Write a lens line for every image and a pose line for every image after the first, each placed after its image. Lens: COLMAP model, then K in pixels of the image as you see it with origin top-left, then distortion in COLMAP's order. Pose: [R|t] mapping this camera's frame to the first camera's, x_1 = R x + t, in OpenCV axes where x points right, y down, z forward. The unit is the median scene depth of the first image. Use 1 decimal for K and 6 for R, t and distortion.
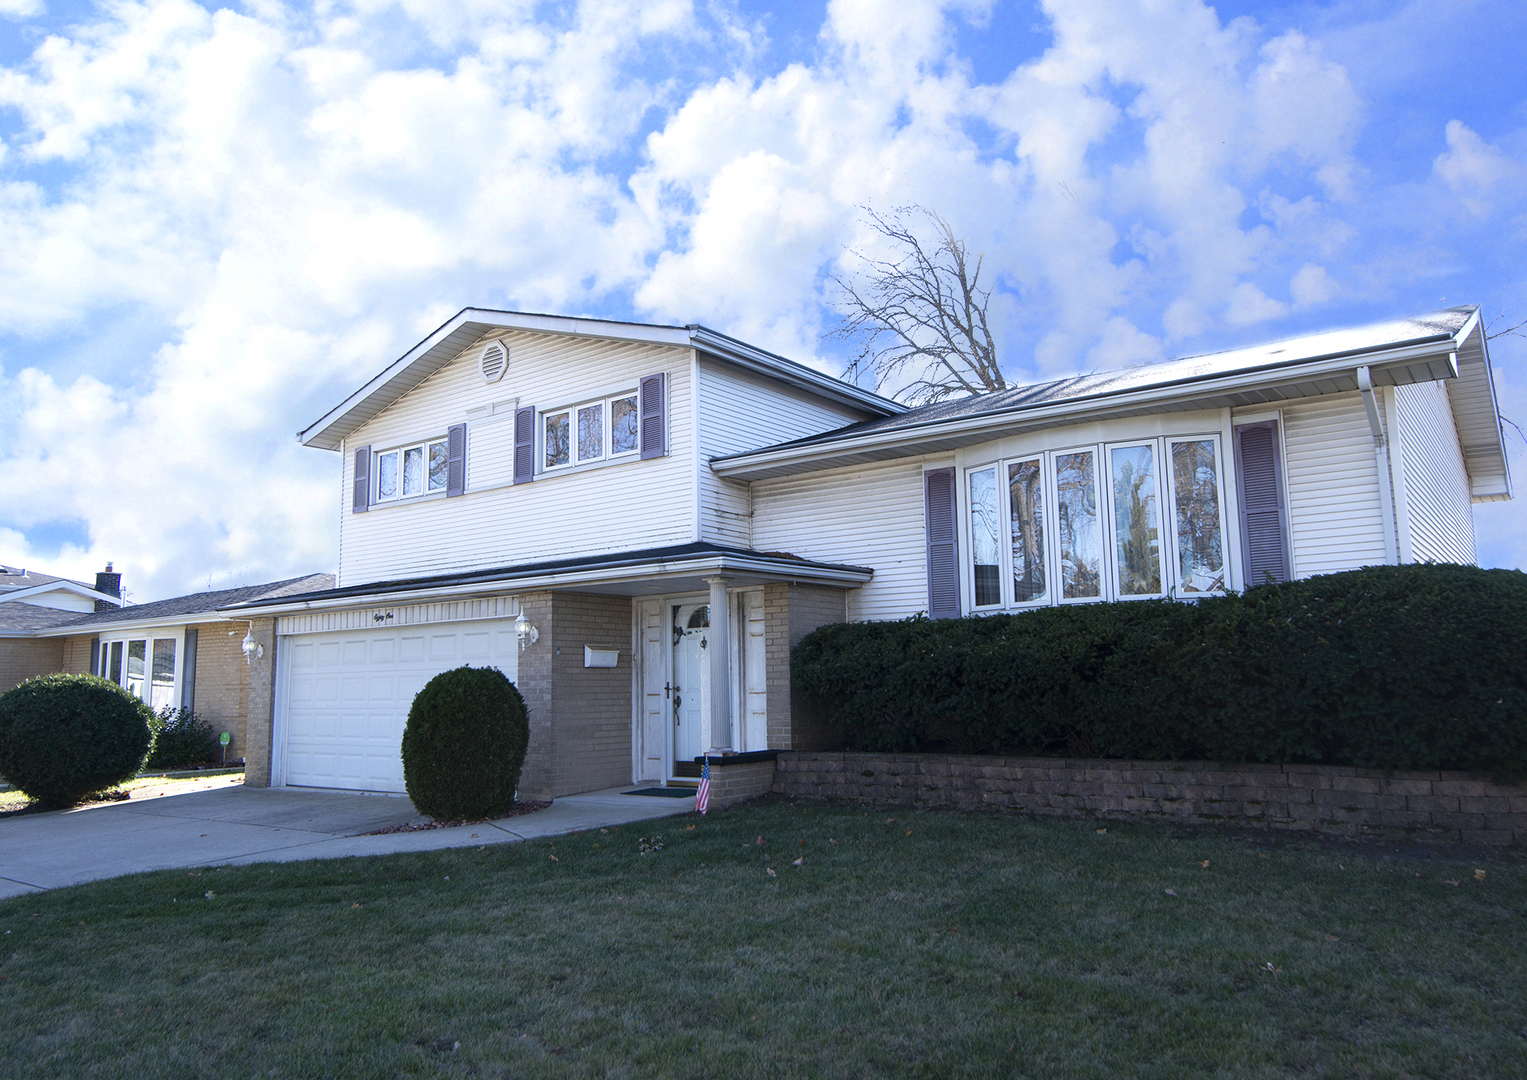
lens RADIAL K [[1051.0, 0, 763.5], [0, 1051.0, 540.0], [0, 0, 1]] dist [-0.006113, -0.000874]
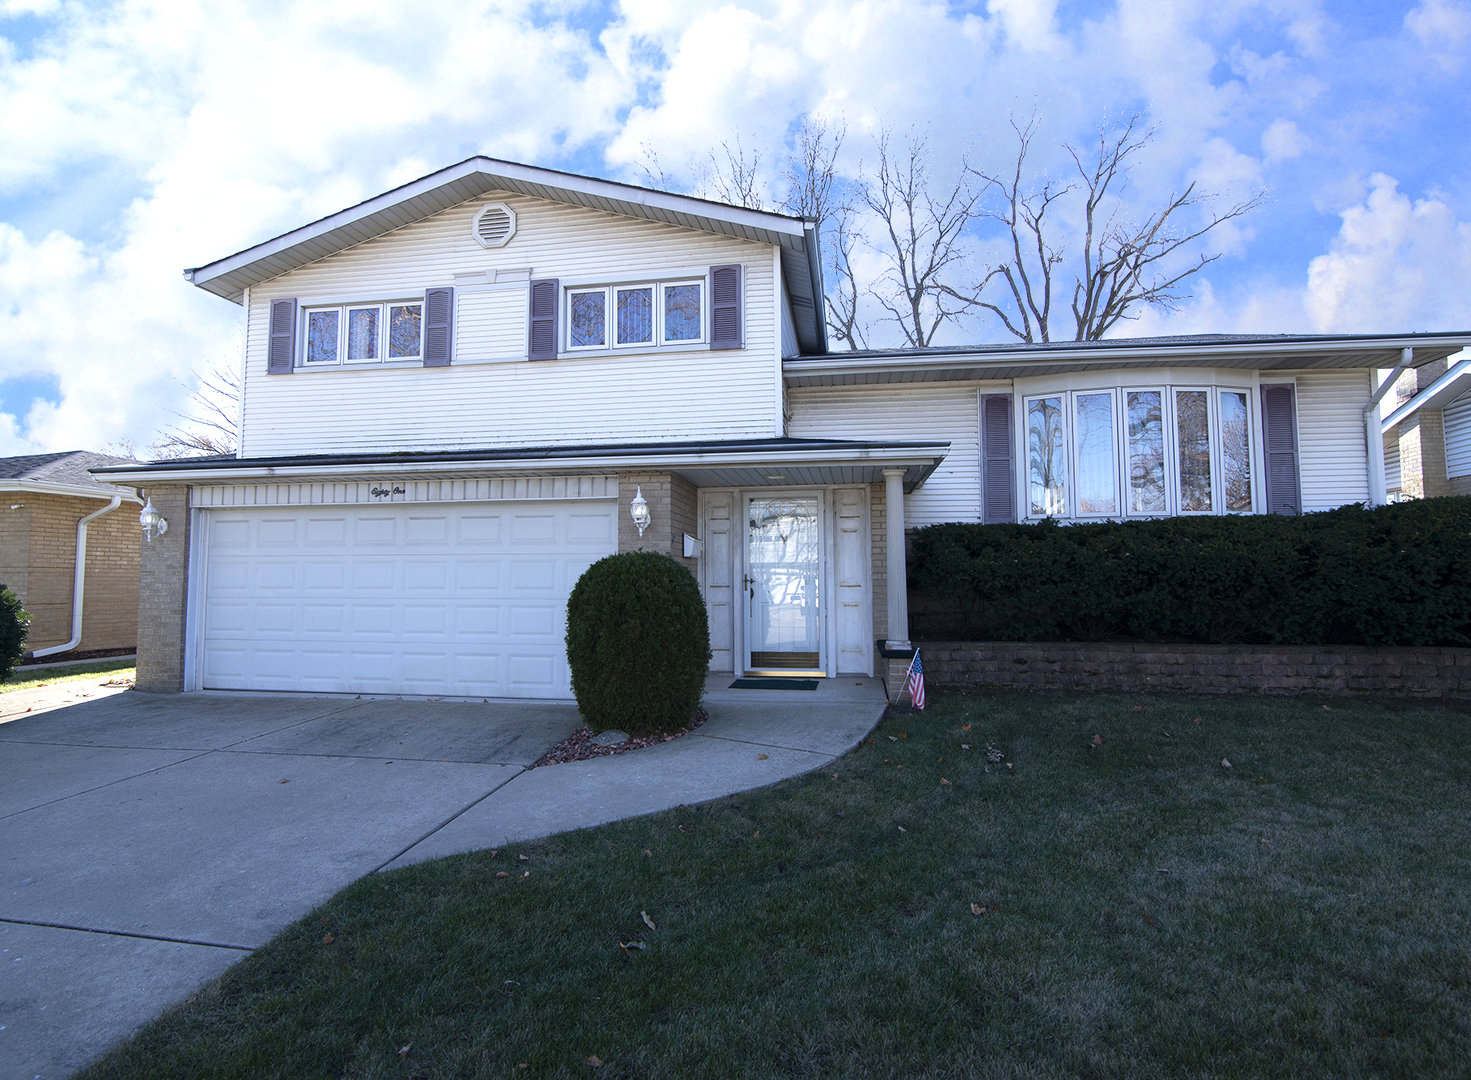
lens RADIAL K [[793.8, 0, 734.9], [0, 793.8, 504.8], [0, 0, 1]] dist [-0.013274, -0.000703]
pose [[0.895636, 0.058928, 0.440867, -0.398943], [-0.076633, 0.996807, 0.022444, 0.048159], [-0.438137, -0.053887, 0.897292, 0.298584]]
